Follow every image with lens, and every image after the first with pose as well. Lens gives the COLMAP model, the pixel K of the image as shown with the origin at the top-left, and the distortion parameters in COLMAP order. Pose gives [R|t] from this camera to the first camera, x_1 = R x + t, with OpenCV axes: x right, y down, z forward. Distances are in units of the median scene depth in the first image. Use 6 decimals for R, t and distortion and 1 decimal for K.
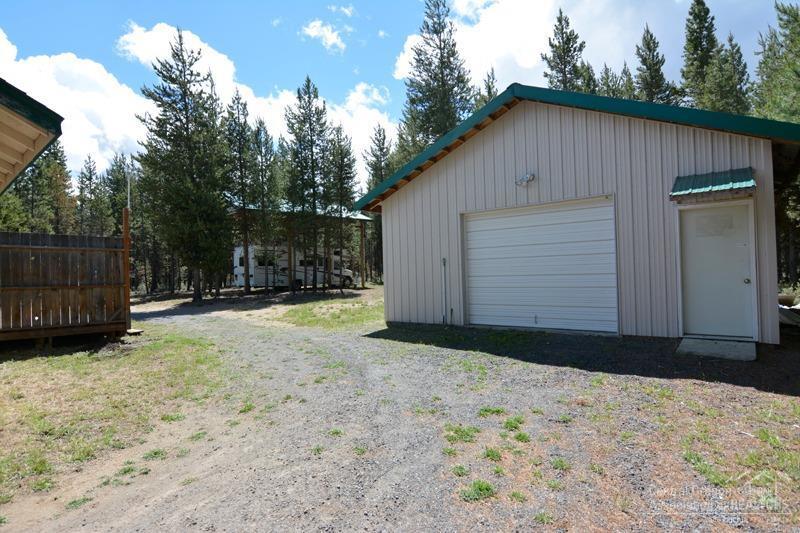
lens RADIAL K [[431.9, 0, 399.2], [0, 431.9, 268.8], [0, 0, 1]] dist [-0.000550, -0.000066]
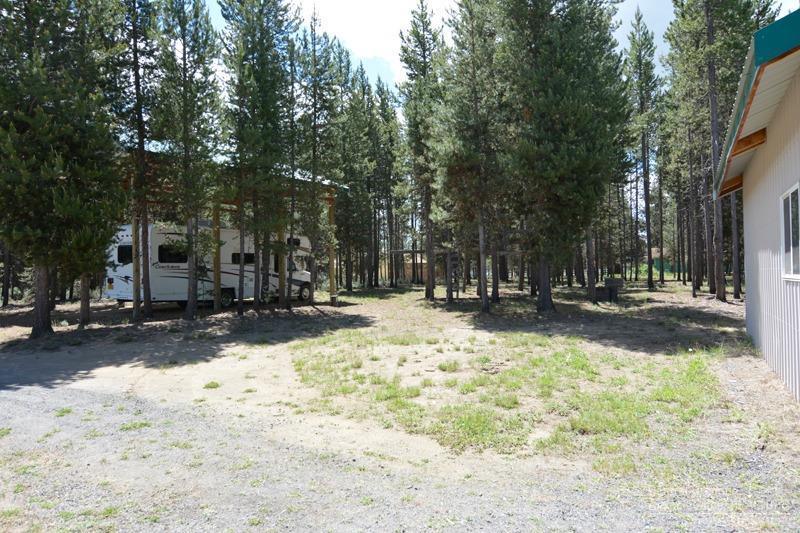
lens RADIAL K [[565.9, 0, 400.7], [0, 565.9, 265.0], [0, 0, 1]] dist [0.002842, 0.001820]
pose [[0.986017, 0.011996, 0.166210, -0.160684], [-0.010203, 0.999880, -0.011637, 0.001677], [-0.166329, 0.009778, 0.986022, 0.286178]]
